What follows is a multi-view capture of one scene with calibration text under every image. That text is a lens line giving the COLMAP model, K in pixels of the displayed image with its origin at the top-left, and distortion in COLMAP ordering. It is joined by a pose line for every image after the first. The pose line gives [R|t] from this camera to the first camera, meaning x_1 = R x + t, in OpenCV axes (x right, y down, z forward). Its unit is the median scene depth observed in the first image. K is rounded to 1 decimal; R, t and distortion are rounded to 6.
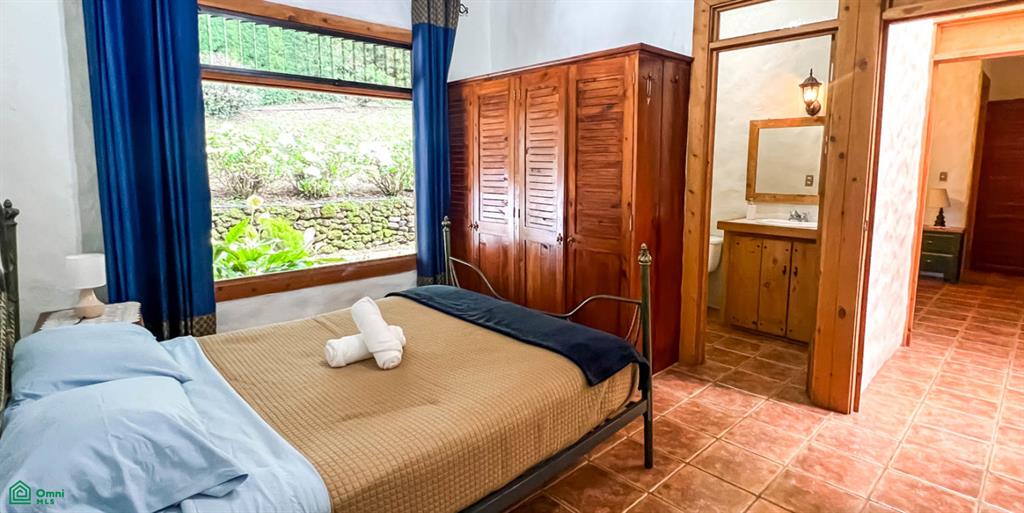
lens RADIAL K [[481.7, 0, 510.4], [0, 481.7, 220.7], [0, 0, 1]] dist [-0.000536, 0.000126]
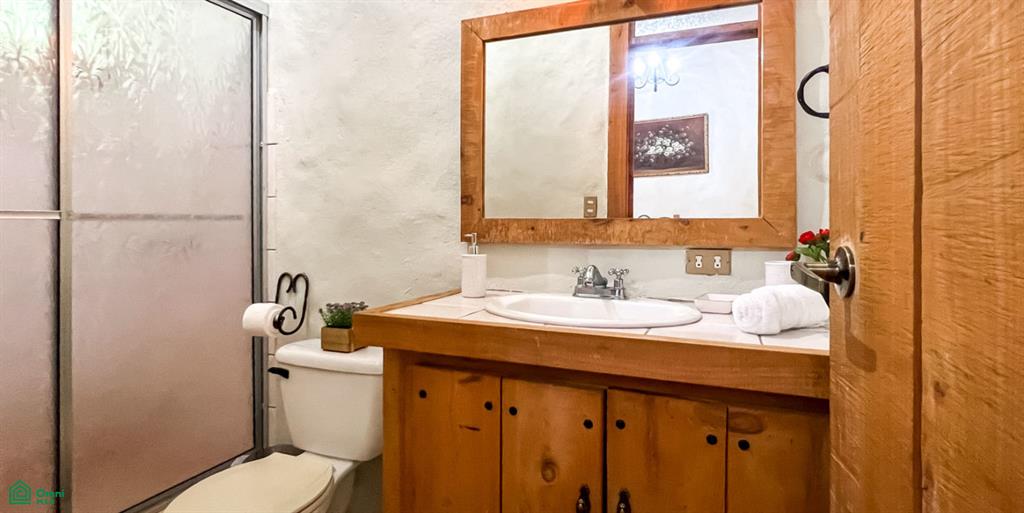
lens RADIAL K [[497.8, 0, 515.1], [0, 497.8, 224.8], [0, 0, 1]] dist [0.000582, 0.000083]
pose [[0.895275, -0.001921, 0.445511, 0.369860], [0.052653, 0.993438, -0.101526, -0.015948], [-0.442392, 0.114352, 0.889501, 0.673536]]
